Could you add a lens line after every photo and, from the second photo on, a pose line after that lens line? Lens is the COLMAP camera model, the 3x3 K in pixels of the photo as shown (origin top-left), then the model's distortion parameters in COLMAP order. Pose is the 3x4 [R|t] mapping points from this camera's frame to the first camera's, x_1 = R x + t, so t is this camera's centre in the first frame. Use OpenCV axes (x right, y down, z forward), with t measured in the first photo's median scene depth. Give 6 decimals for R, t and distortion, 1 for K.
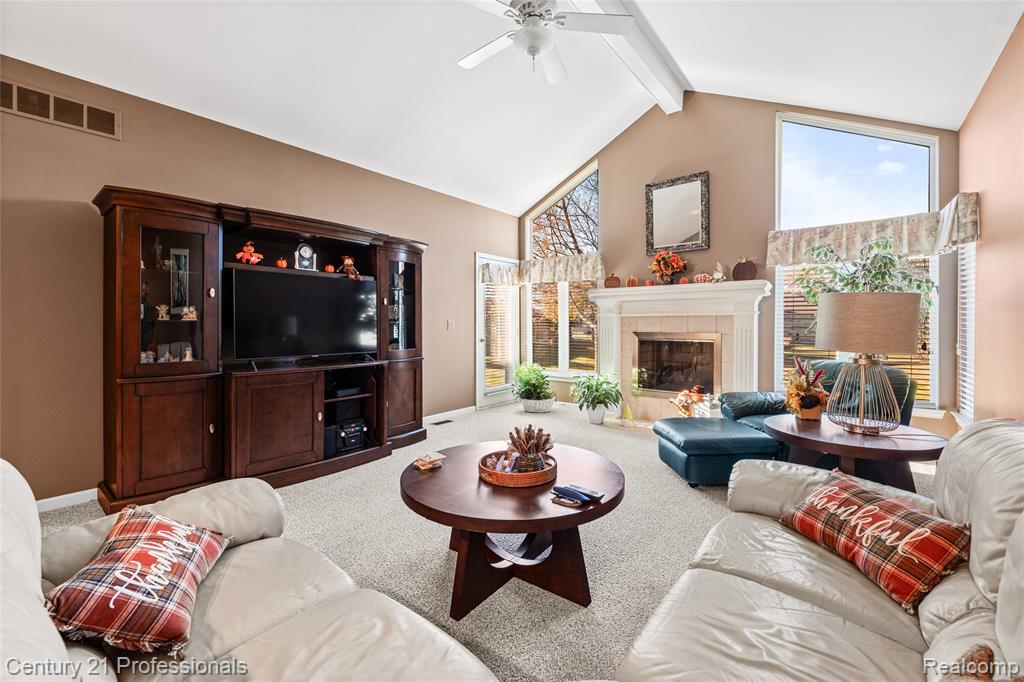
lens RADIAL K [[425.0, 0, 511.7], [0, 425.0, 325.9], [0, 0, 1]] dist [0.002952, -0.002024]
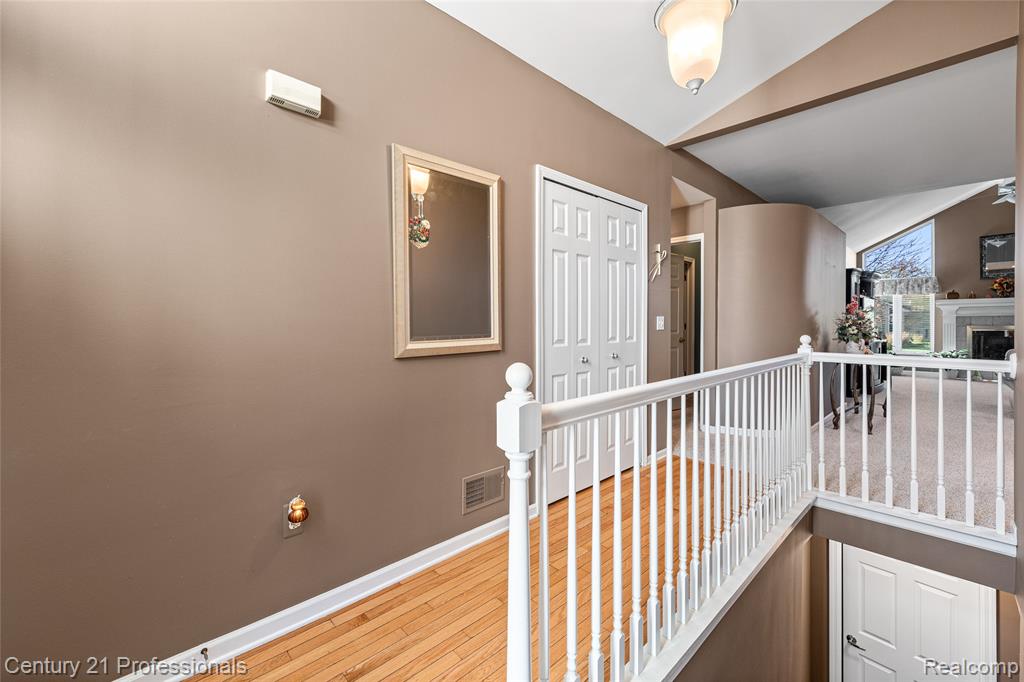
lens RADIAL K [[425.0, 0, 519.3], [0, 425.0, 326.4], [0, 0, 1]] dist [0.002952, -0.002024]
pose [[0.992878, -0.003764, -0.119073, -1.274517], [0.003880, 0.999992, 0.000736, 0.009813], [0.119070, -0.001193, 0.992885, -0.862903]]
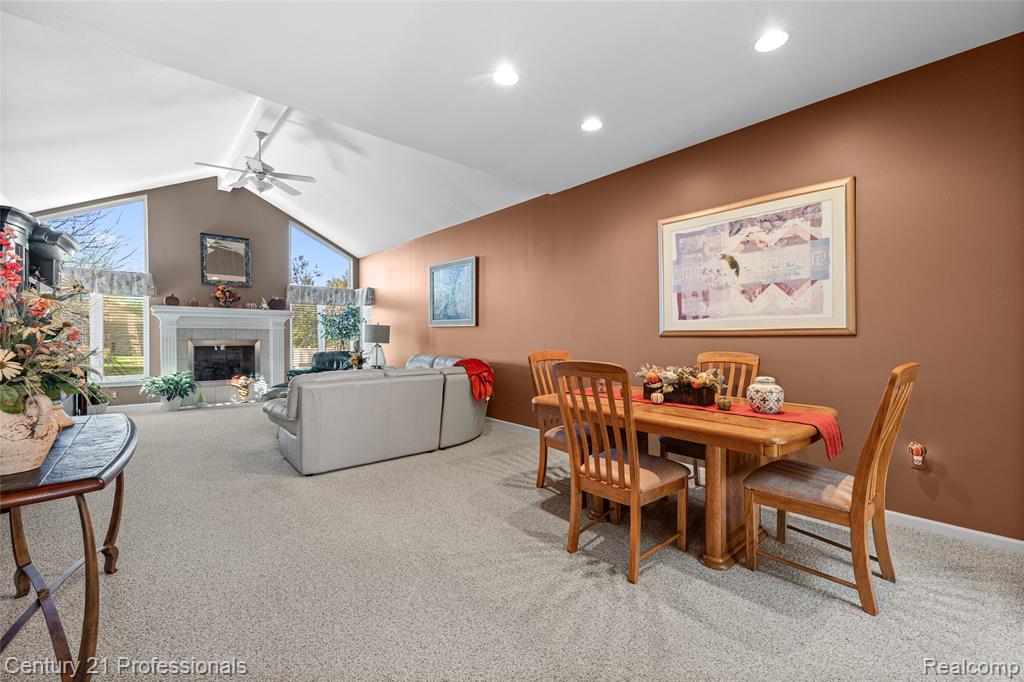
lens RADIAL K [[425.0, 0, 526.3], [0, 425.0, 346.7], [0, 0, 1]] dist [0.002952, -0.002024]
pose [[0.150705, -0.021379, 0.988348, -0.893321], [0.000162, 0.999767, 0.021601, 0.007334], [-0.988579, -0.003095, 0.150674, -0.248199]]
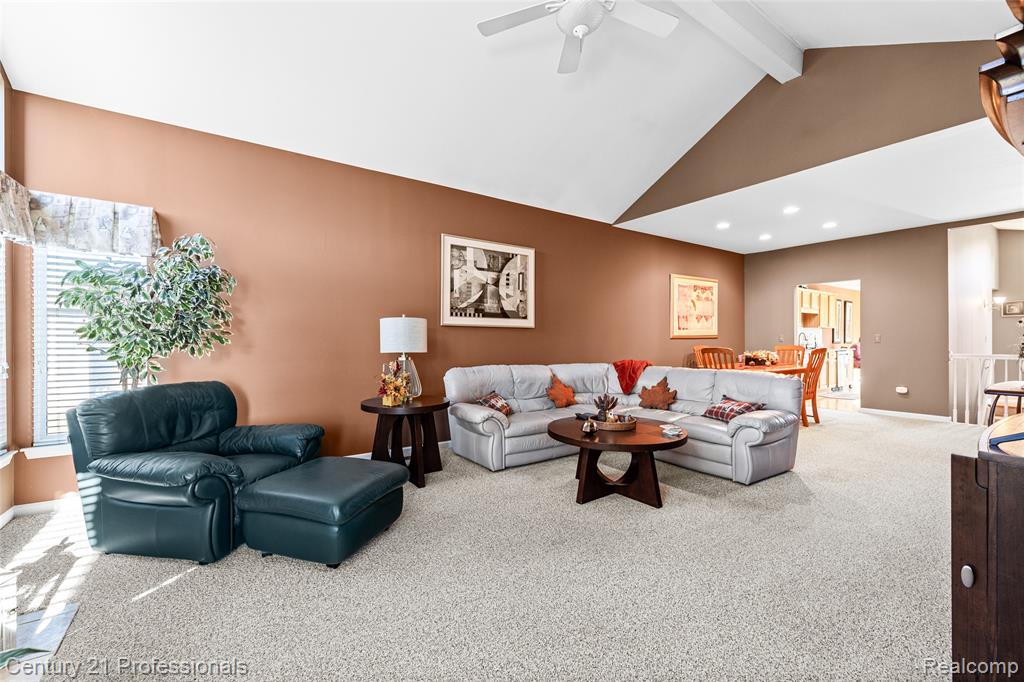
lens RADIAL K [[425.0, 0, 508.2], [0, 425.0, 344.3], [0, 0, 1]] dist [0.002952, -0.002024]
pose [[-0.958692, -0.000335, 0.284446, -0.025430], [0.004262, 0.999870, 0.015542, 0.000470], [-0.284414, 0.016113, -0.958566, 1.033684]]
